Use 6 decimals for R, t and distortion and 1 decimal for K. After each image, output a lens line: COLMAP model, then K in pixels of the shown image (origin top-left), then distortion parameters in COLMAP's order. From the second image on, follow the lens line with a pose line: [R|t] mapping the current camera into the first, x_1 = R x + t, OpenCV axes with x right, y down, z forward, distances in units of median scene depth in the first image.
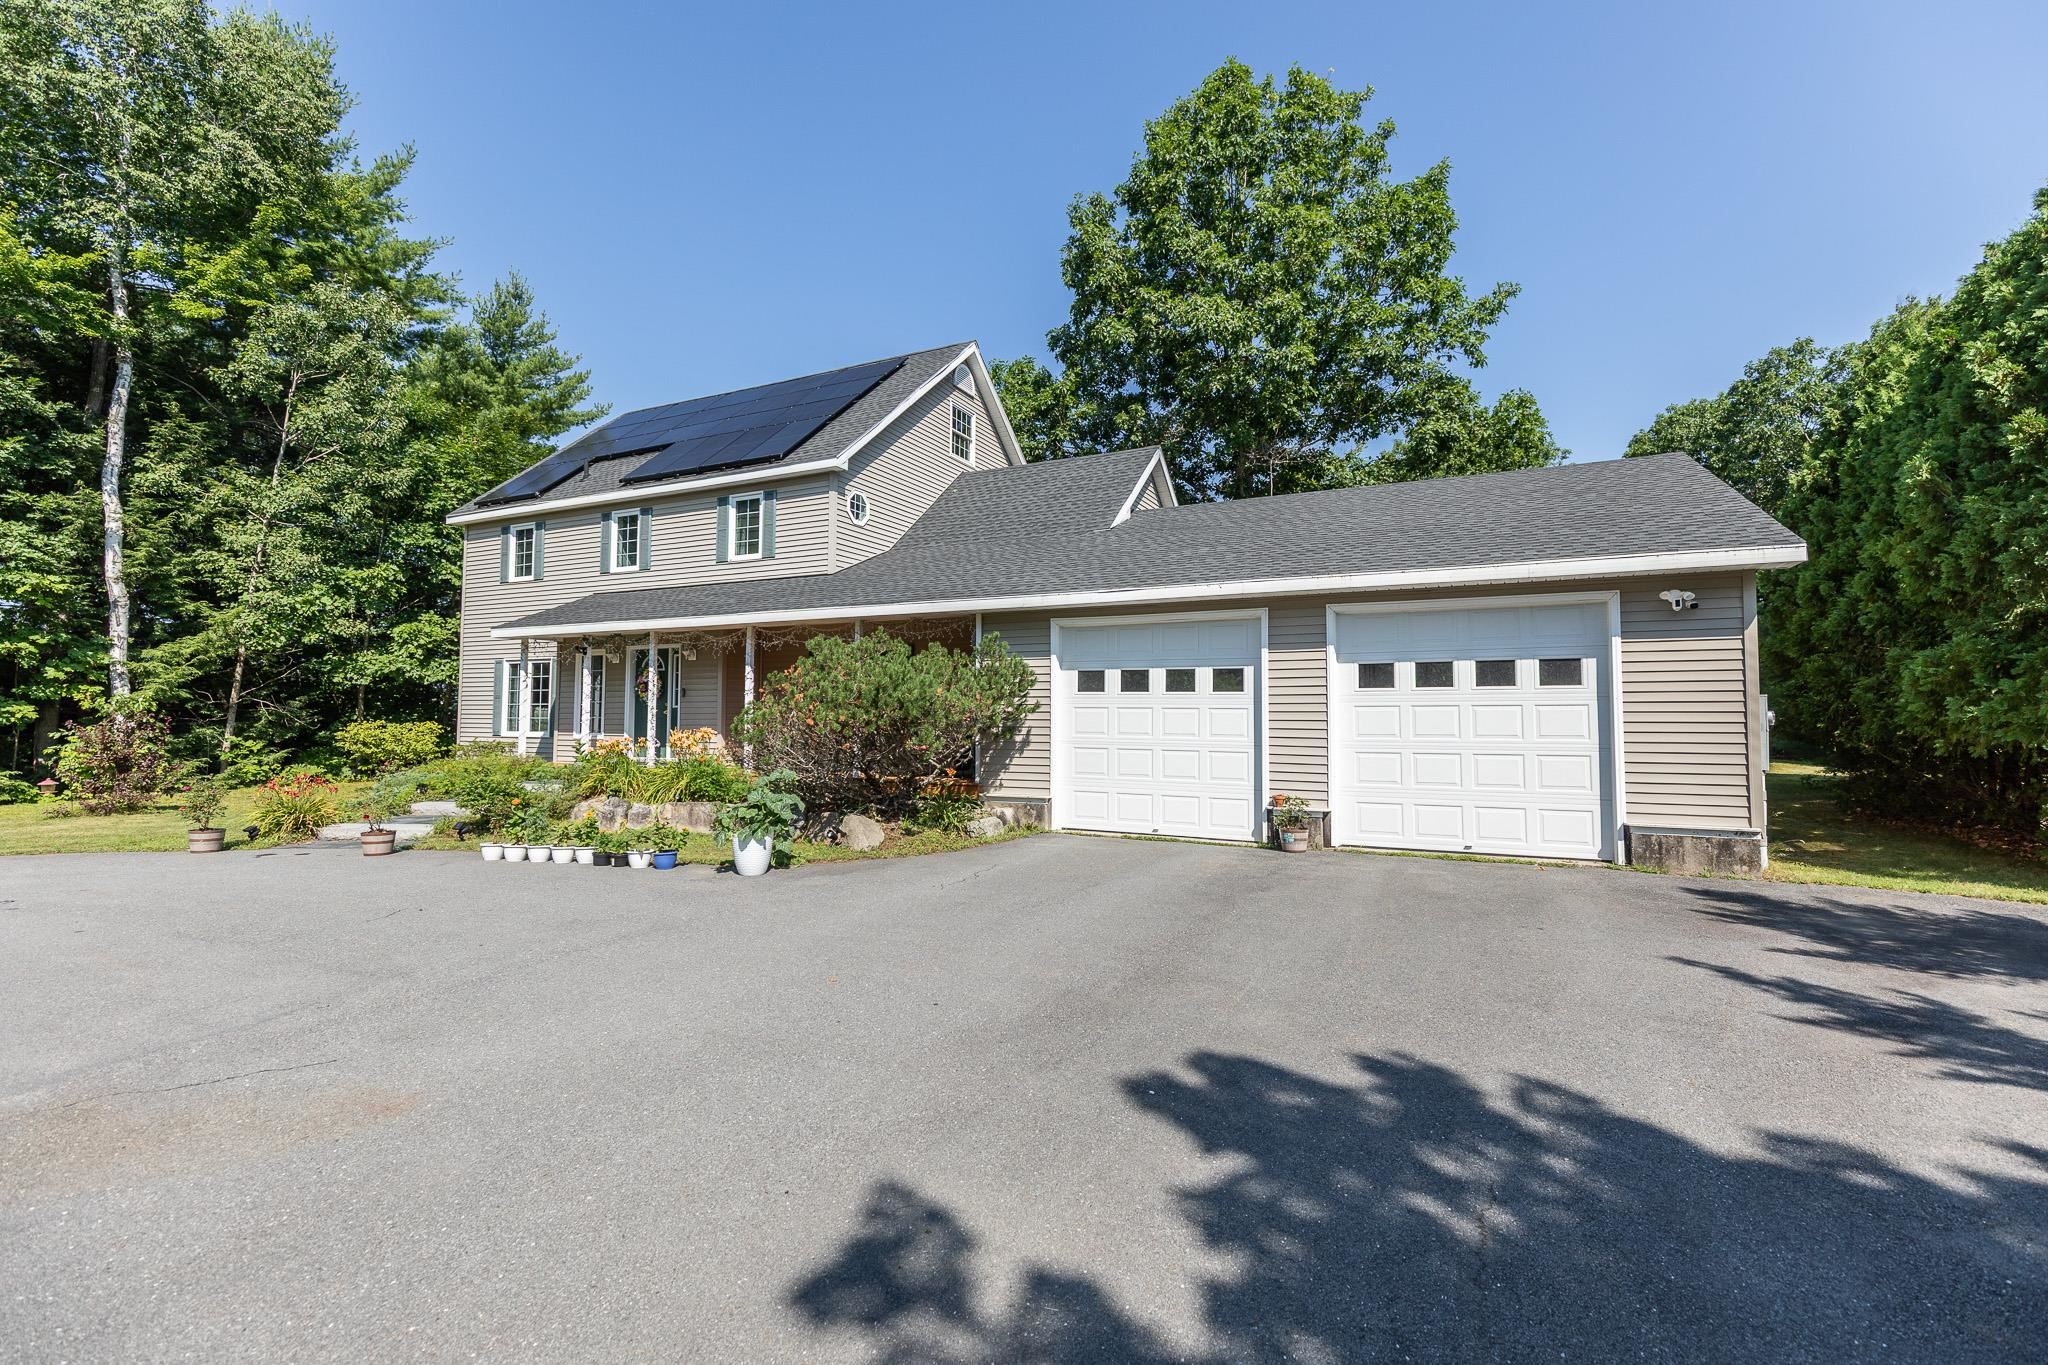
lens RADIAL K [[915.2, 0, 1021.7], [0, 915.2, 681.0], [0, 0, 1]] dist [0.011063, -0.003257]
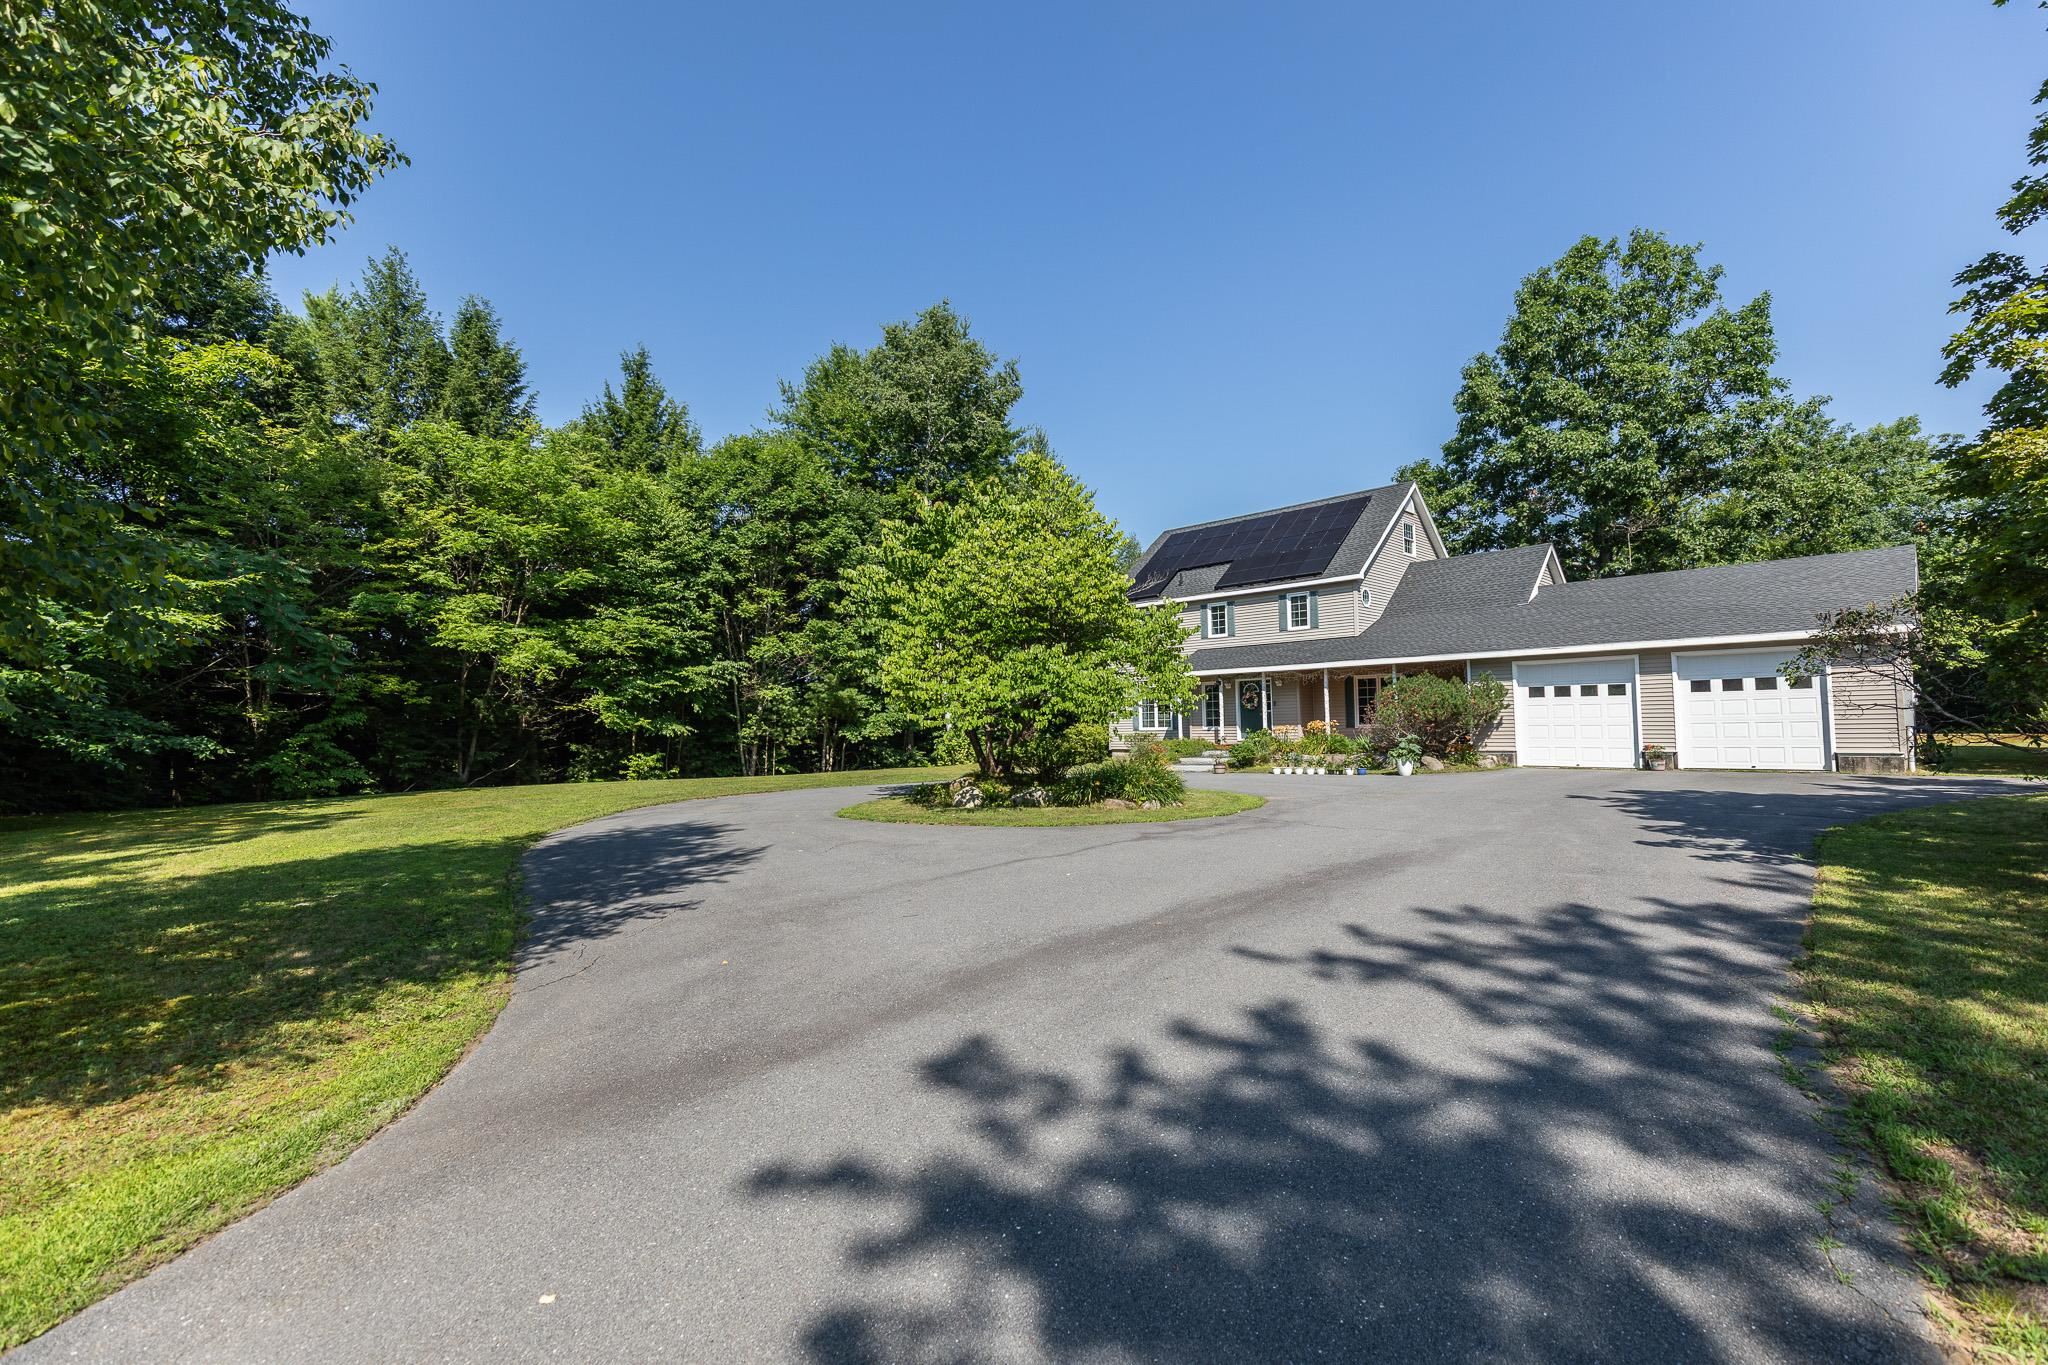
lens RADIAL K [[915.2, 0, 1027.0], [0, 915.2, 683.2], [0, 0, 1]] dist [0.011063, -0.003257]
pose [[0.952945, -0.034835, -0.301134, -0.345747], [0.034149, 0.999388, -0.007543, -0.038525], [0.301213, -0.003095, 0.953552, -1.137880]]
